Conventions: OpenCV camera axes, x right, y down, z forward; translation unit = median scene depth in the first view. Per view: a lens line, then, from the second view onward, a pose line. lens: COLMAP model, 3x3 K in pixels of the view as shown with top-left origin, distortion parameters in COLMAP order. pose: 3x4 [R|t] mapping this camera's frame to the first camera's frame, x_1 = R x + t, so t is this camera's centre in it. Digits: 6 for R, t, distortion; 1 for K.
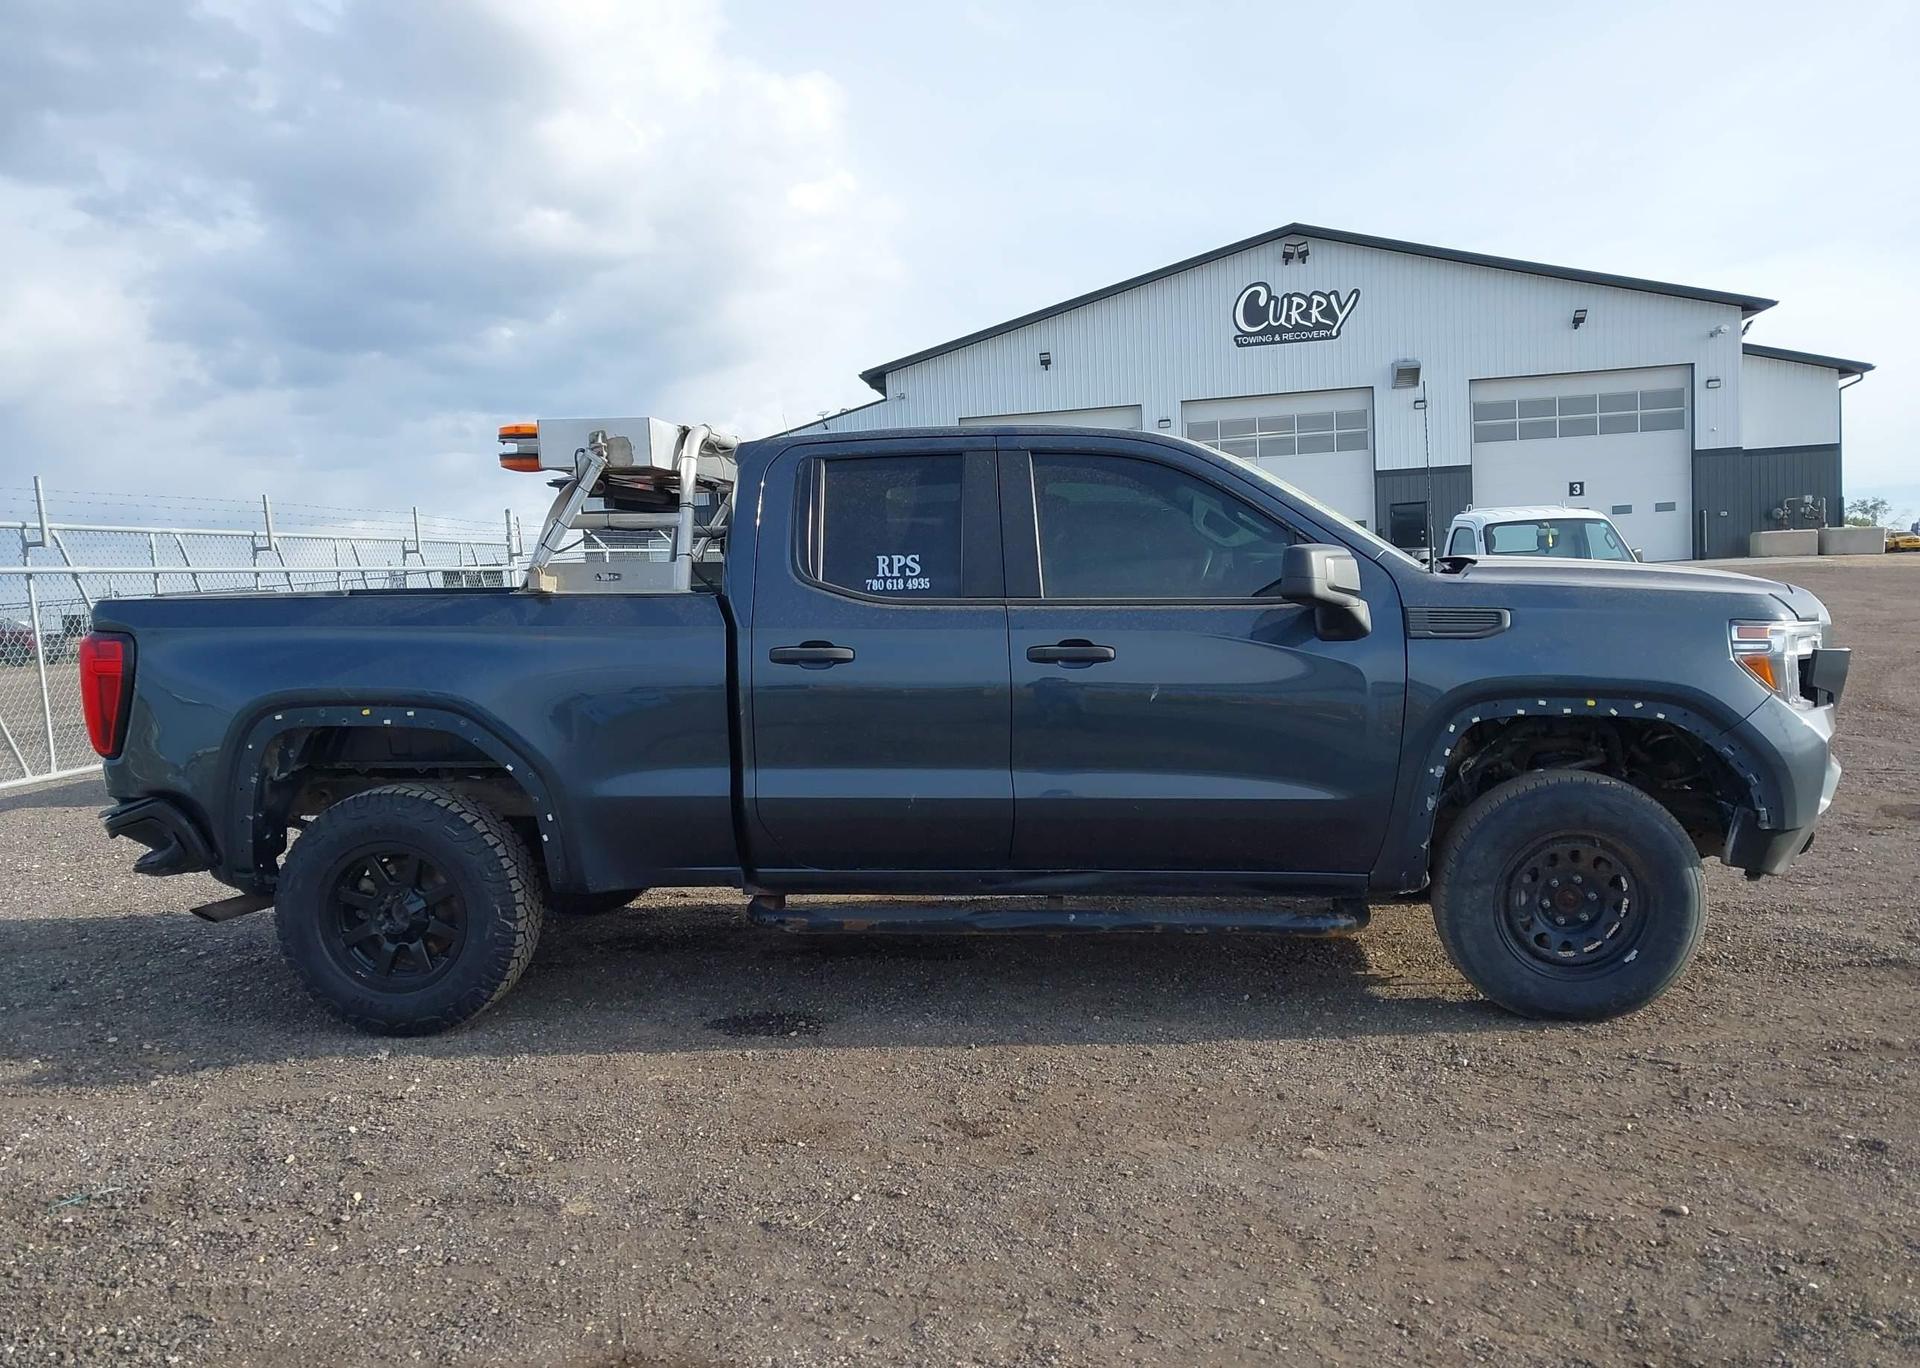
lens RADIAL K [[1573.0, 0, 960.0], [0, 1573.0, 684.0], [0, 0, 1]] dist [0.018366, -0.002131]
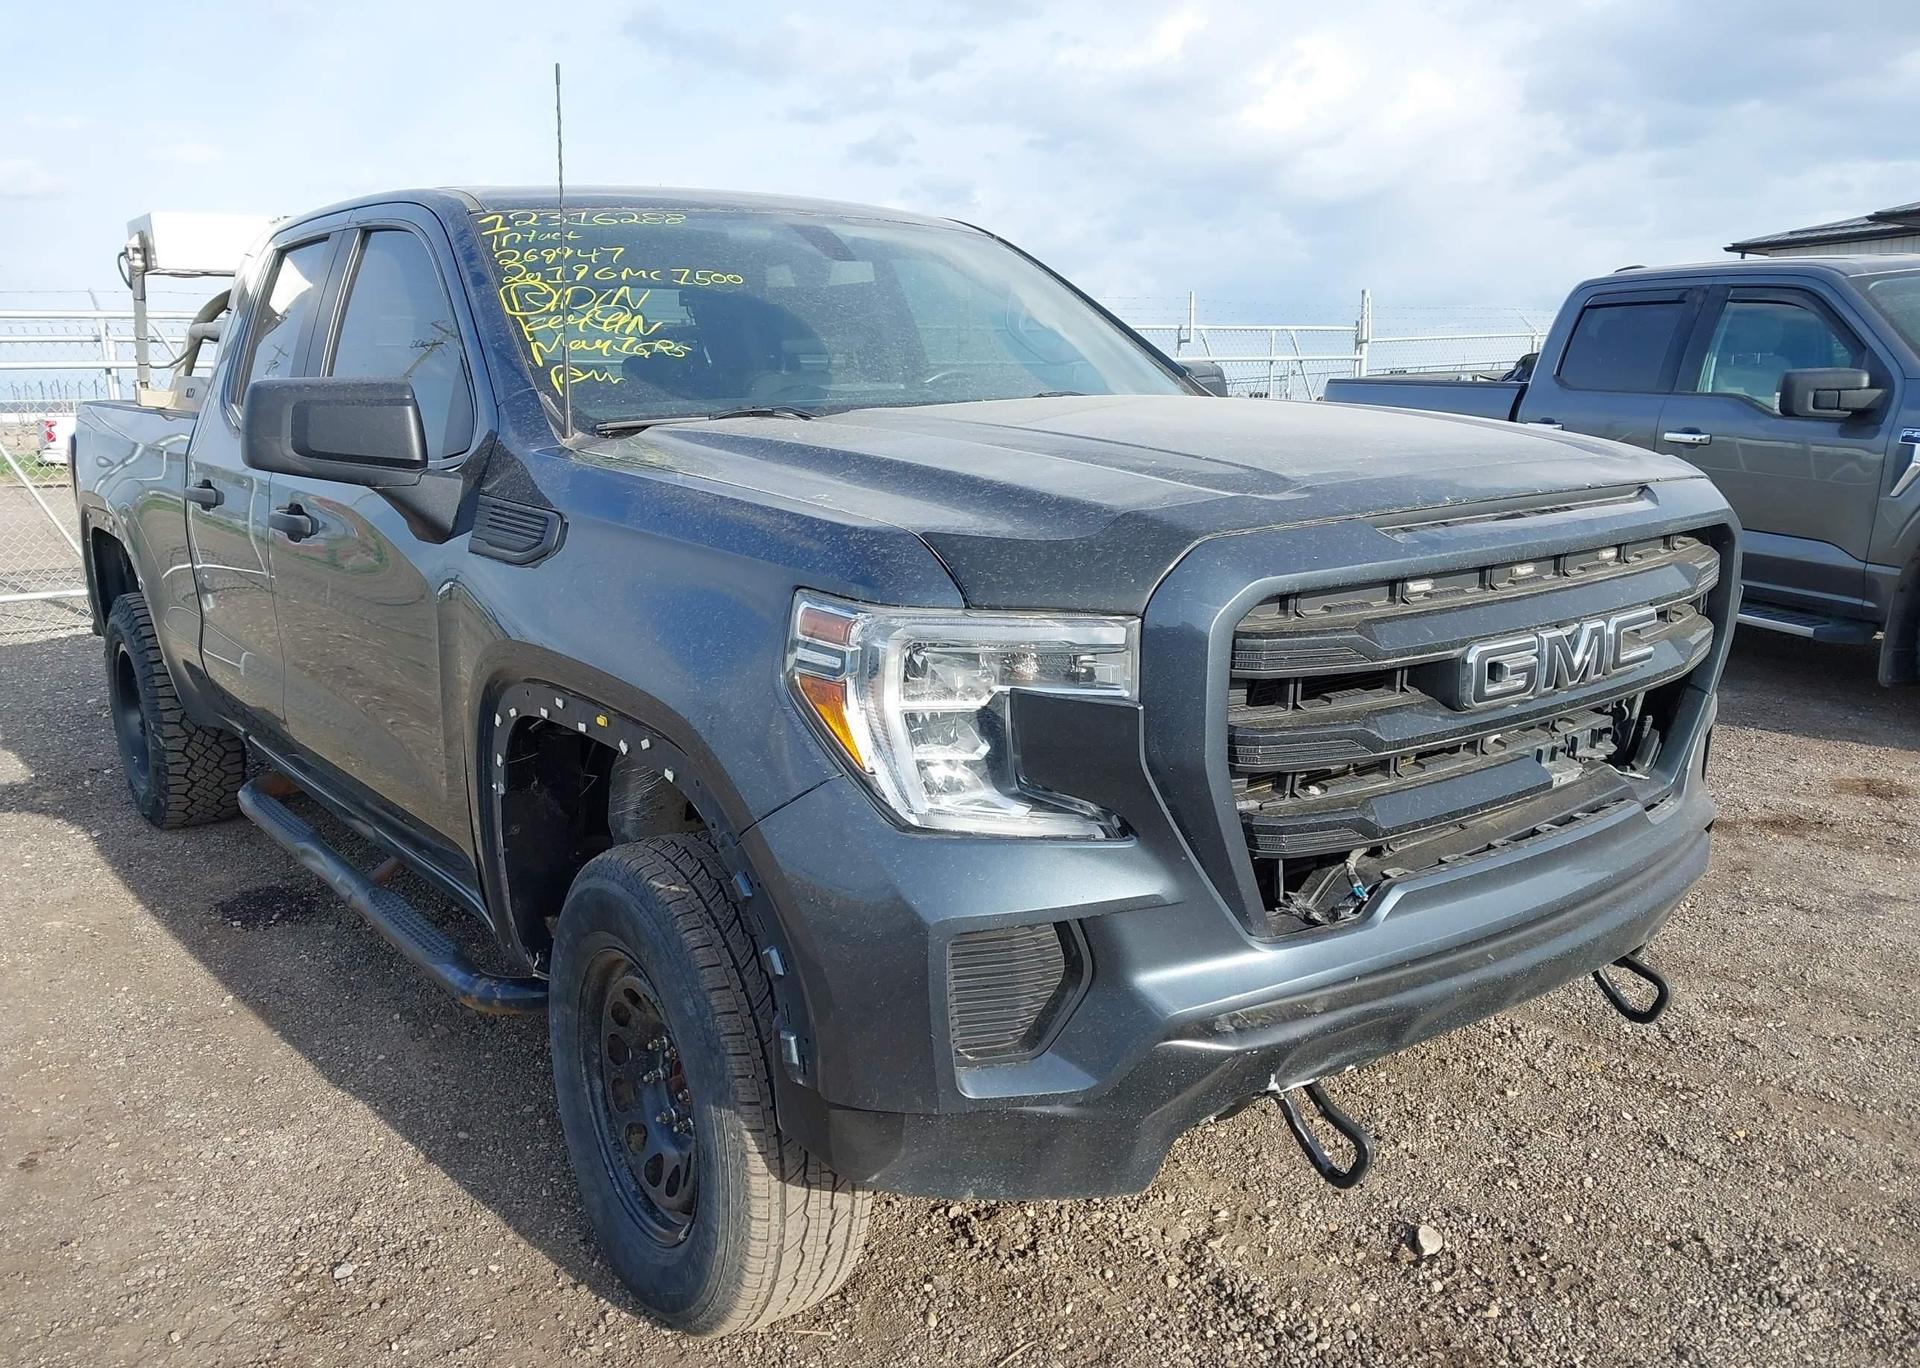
lens RADIAL K [[1573.0, 0, 960.0], [0, 1573.0, 684.0], [0, 0, 1]] dist [0.018366, -0.002131]
pose [[0.670438, 0.163980, -0.723619, 0.115269], [-0.061591, 0.984206, 0.165967, -0.013566], [0.739405, -0.066702, 0.669948, 0.118060]]
